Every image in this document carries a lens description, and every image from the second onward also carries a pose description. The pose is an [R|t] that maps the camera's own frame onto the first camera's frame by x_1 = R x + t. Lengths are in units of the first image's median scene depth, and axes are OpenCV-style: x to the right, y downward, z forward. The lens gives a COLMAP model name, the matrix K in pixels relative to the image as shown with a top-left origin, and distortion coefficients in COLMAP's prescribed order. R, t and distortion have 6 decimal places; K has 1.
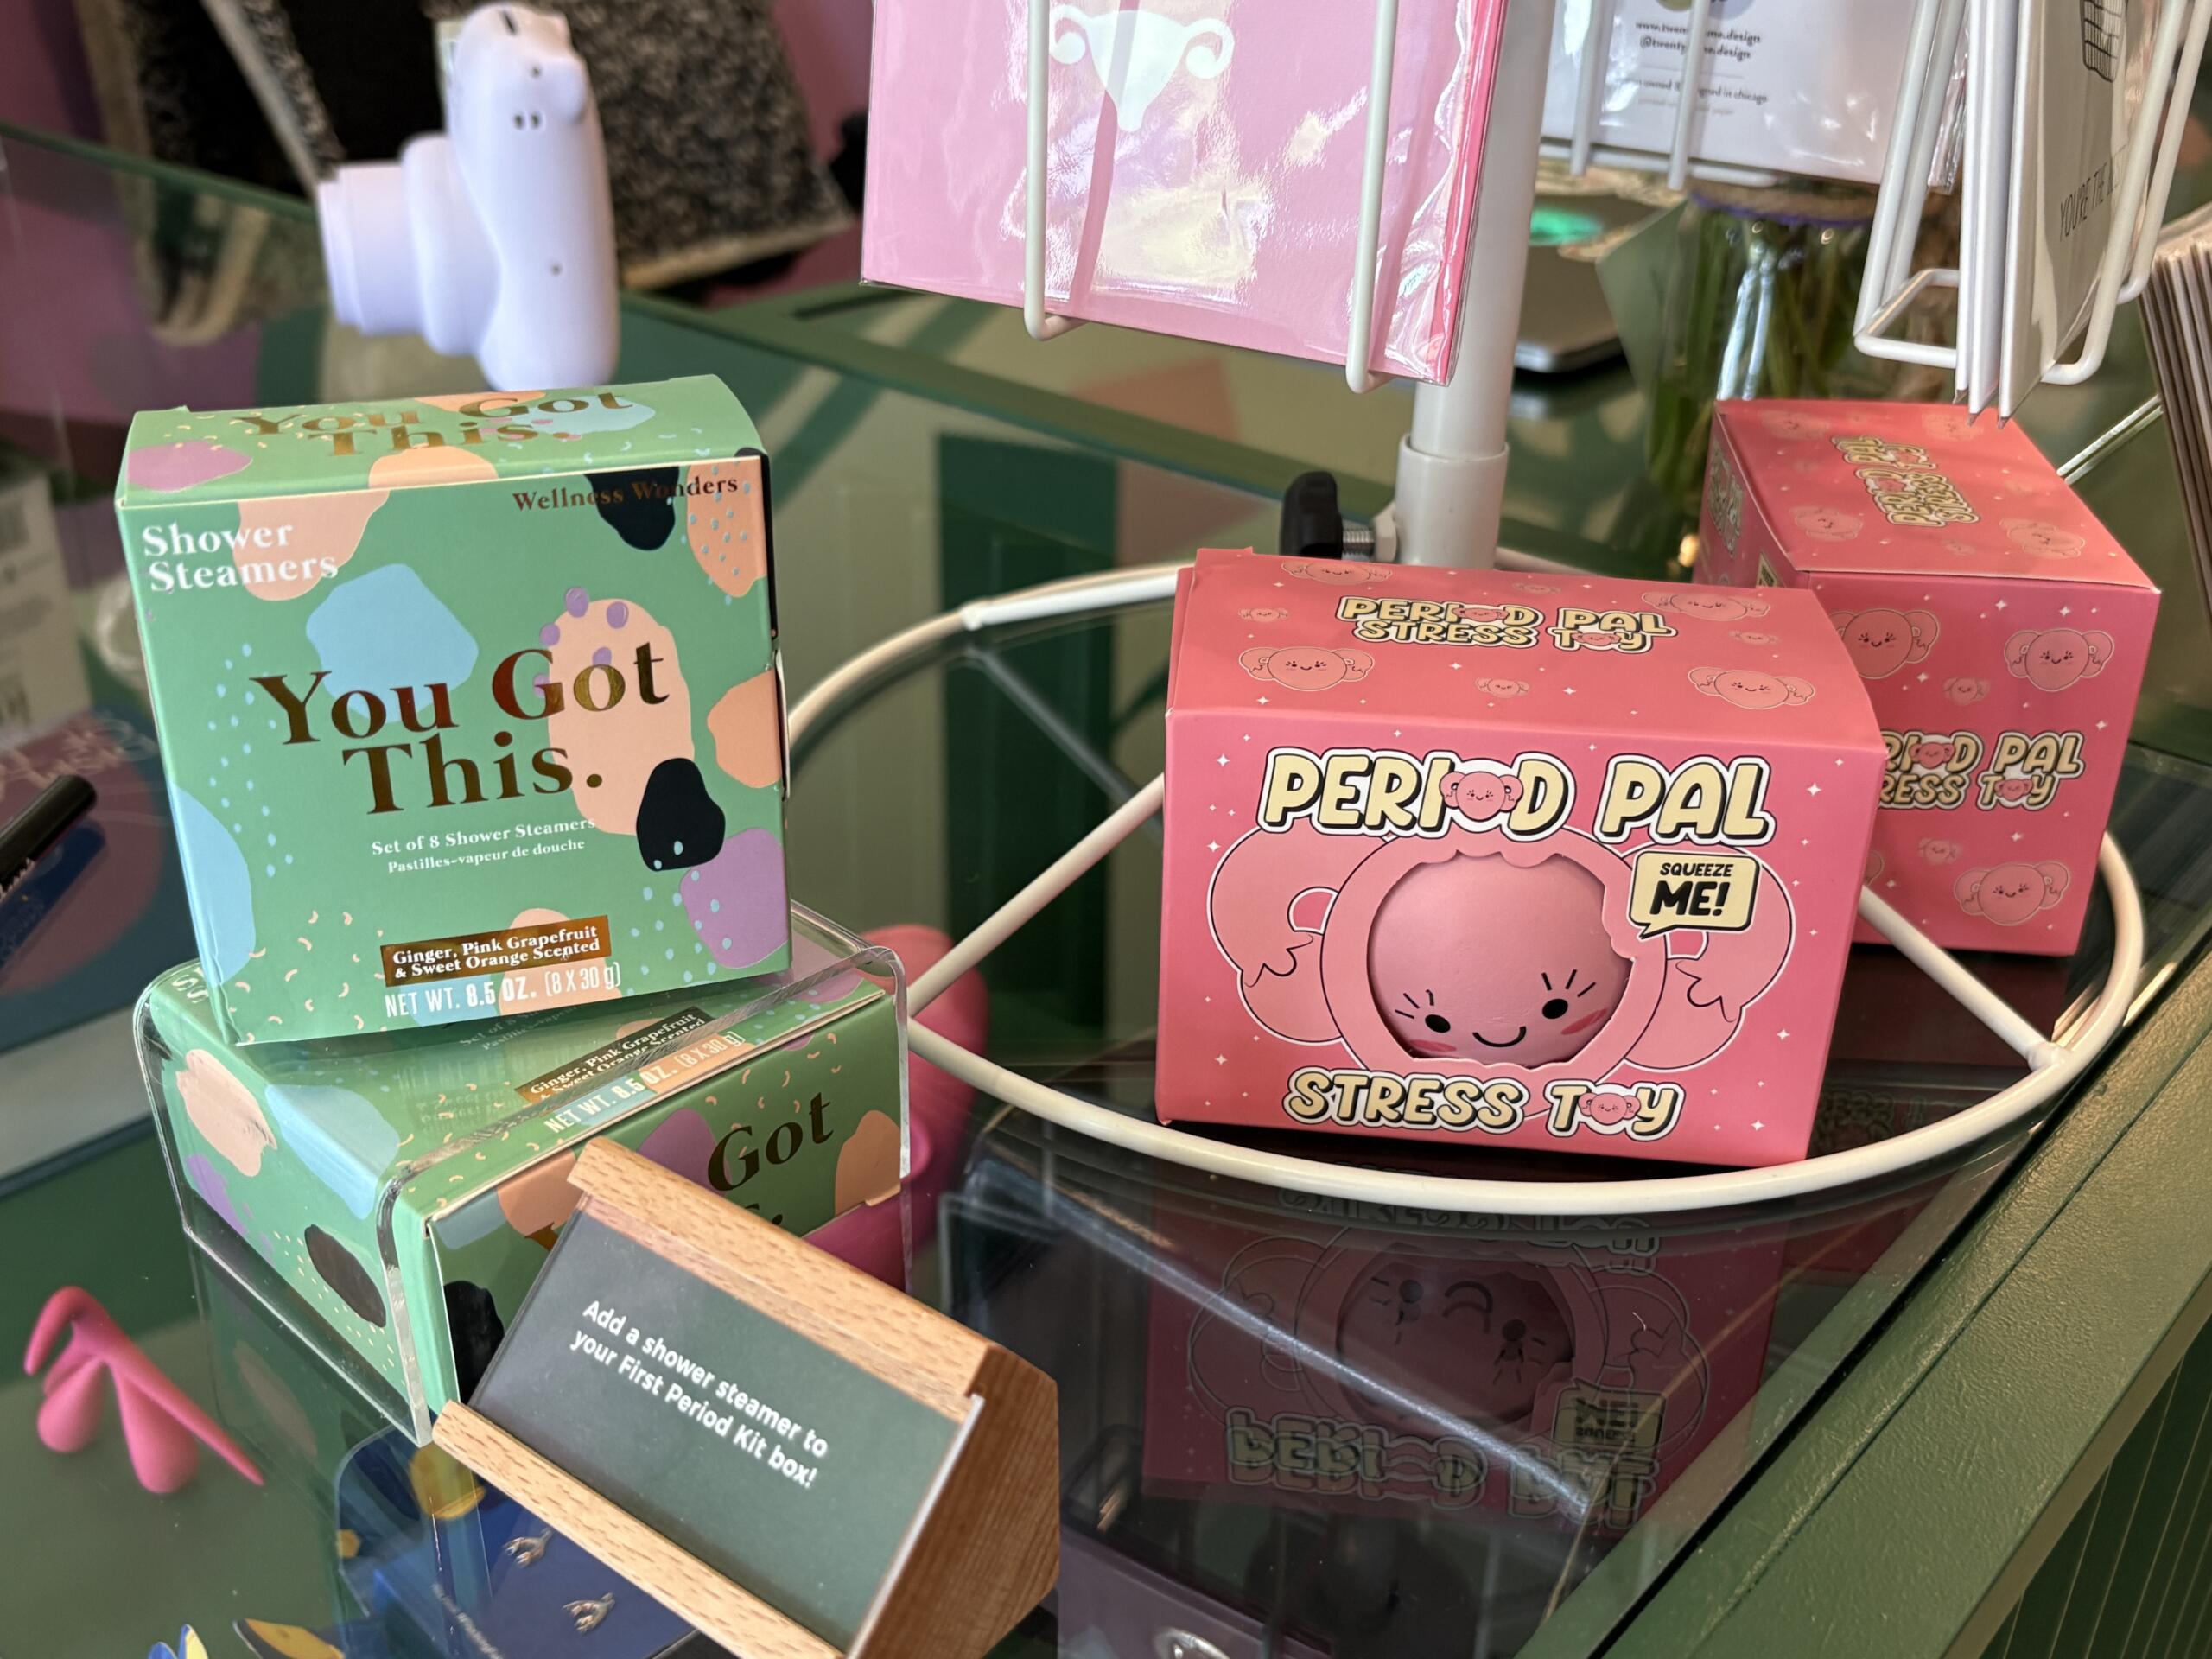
lens RADIAL K [[2184.4, 0, 1116.9], [0, 2184.4, 826.3], [0, 0, 1]] dist [0.047600, 0.000000]
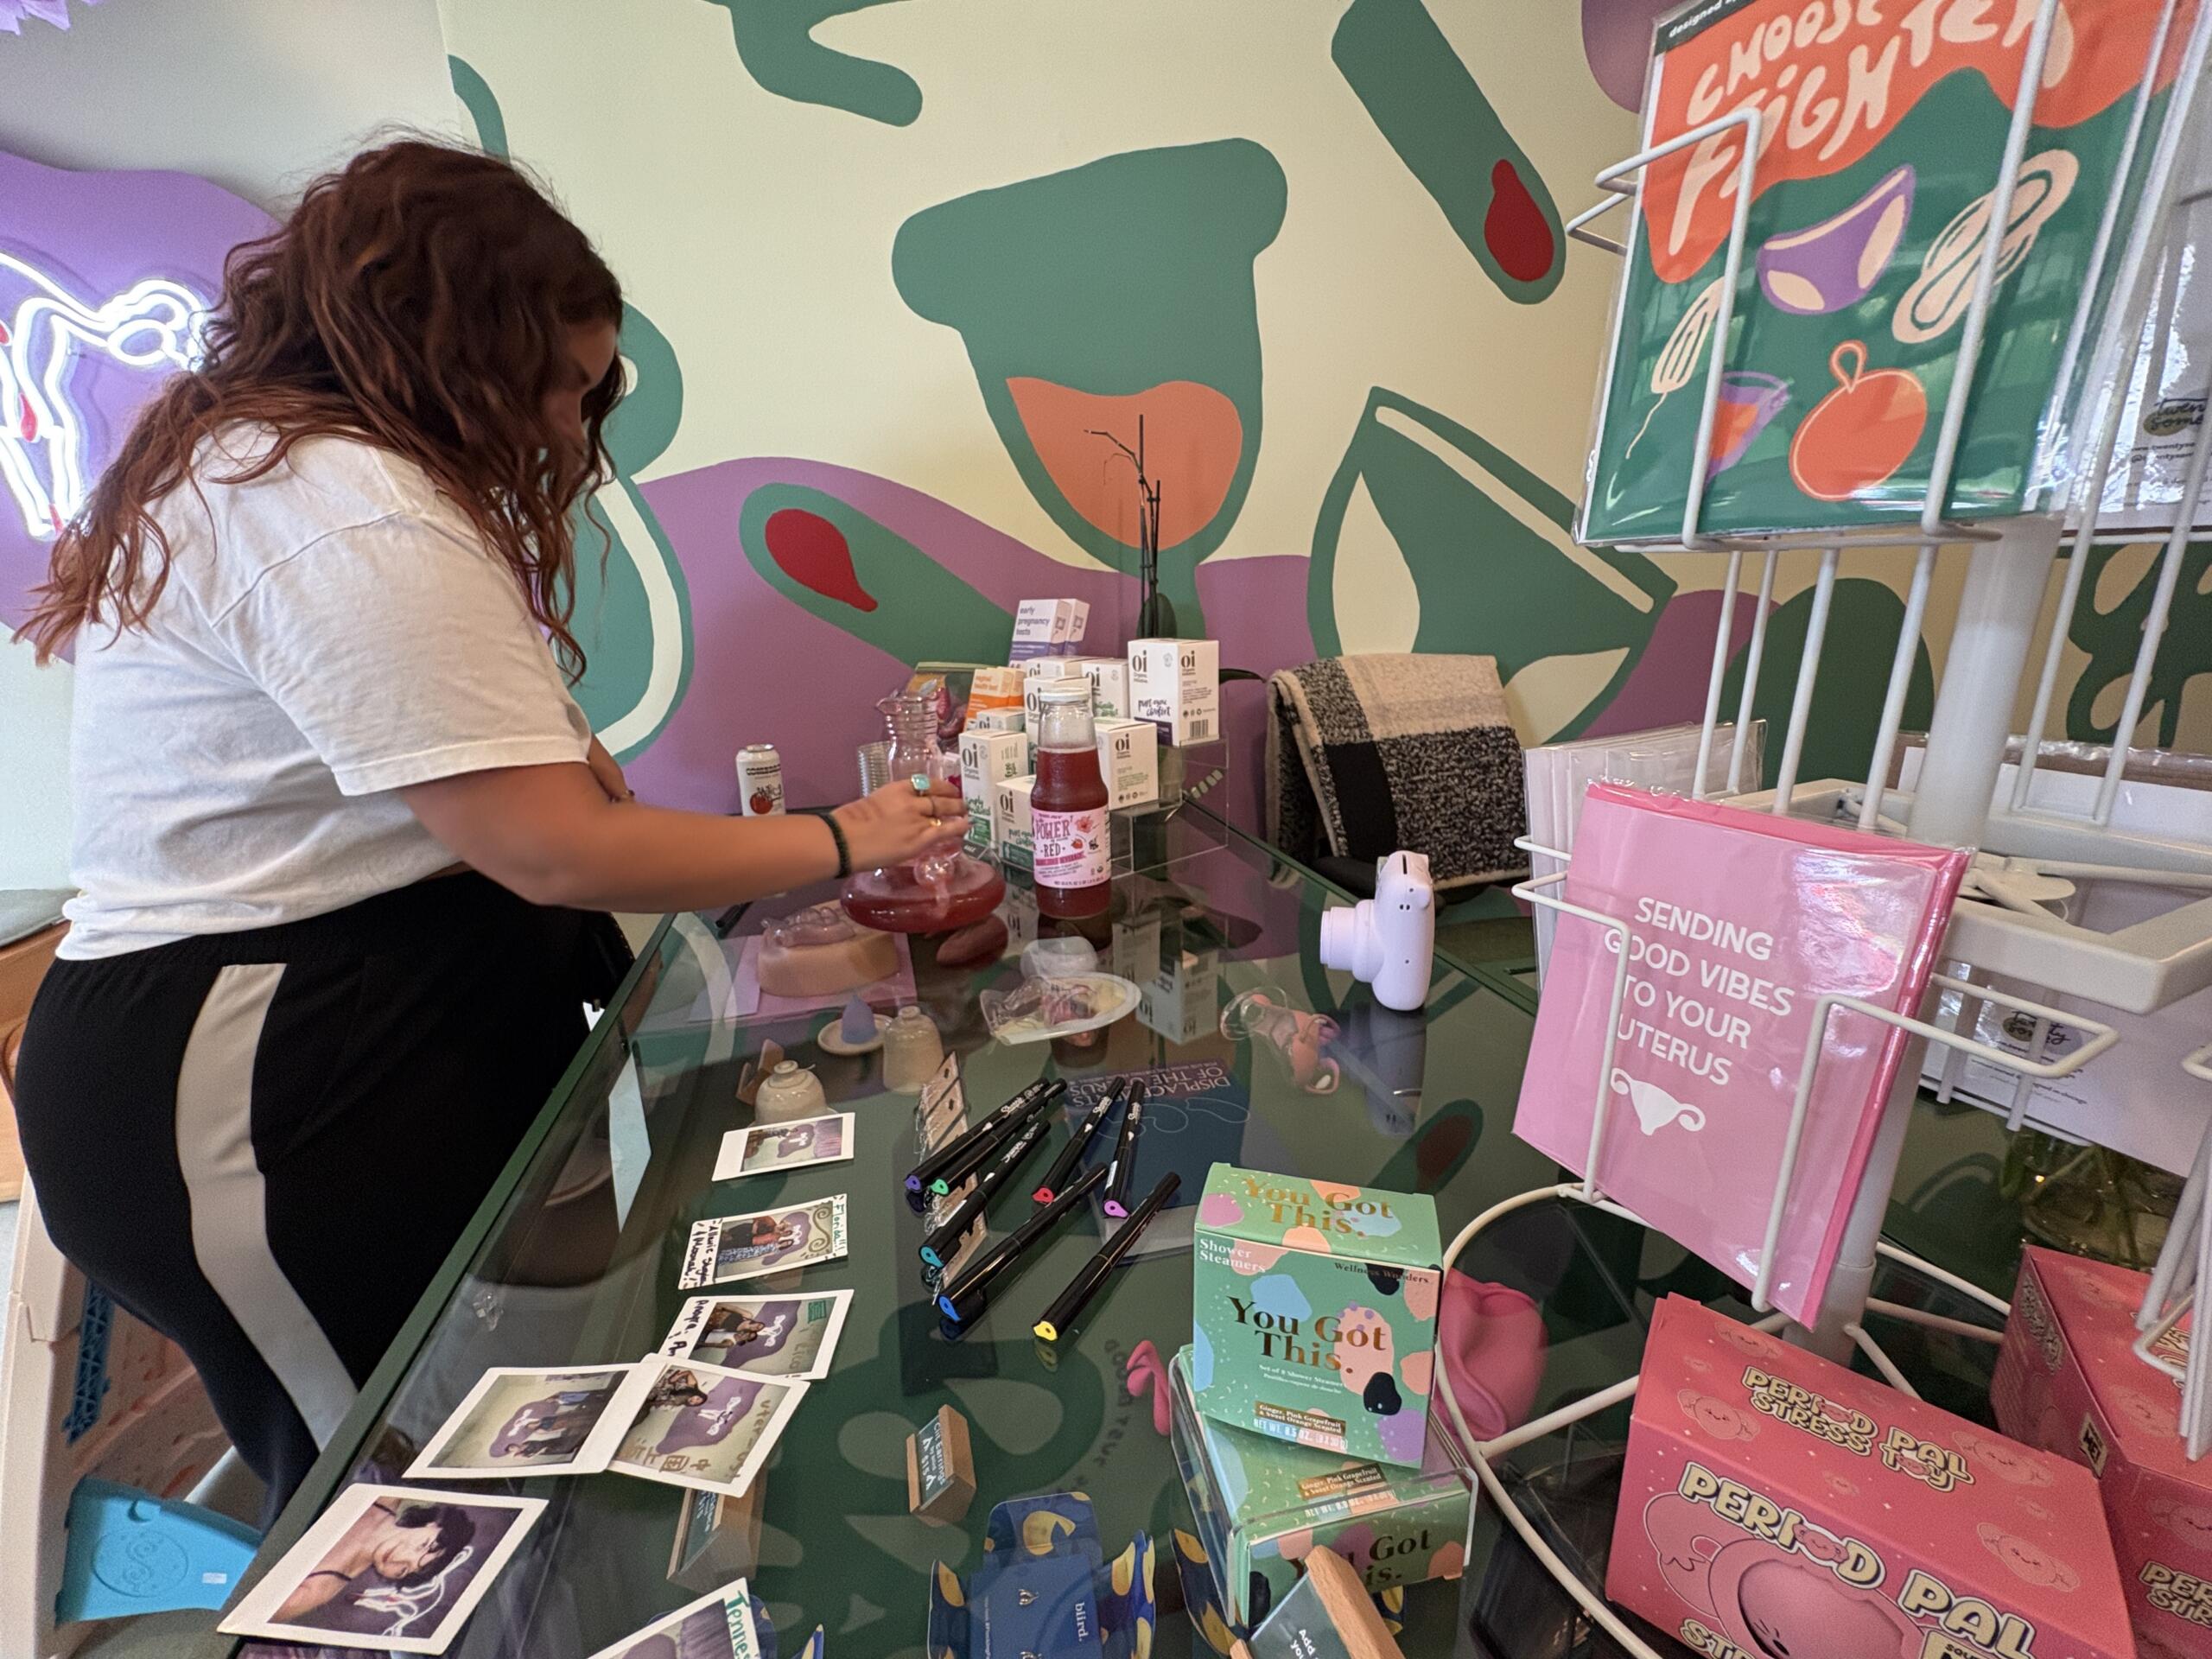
lens RADIAL K [[880.2, 0, 1108.7], [0, 880.2, 824.6], [0, 0, 1]] dist [-0.000223, -0.000186]
pose [[0.823852, 0.105518, -0.556896, 0.021523], [-0.233442, 0.958486, -0.163738, -0.366375], [0.516500, 0.264899, 0.814283, -0.094775]]
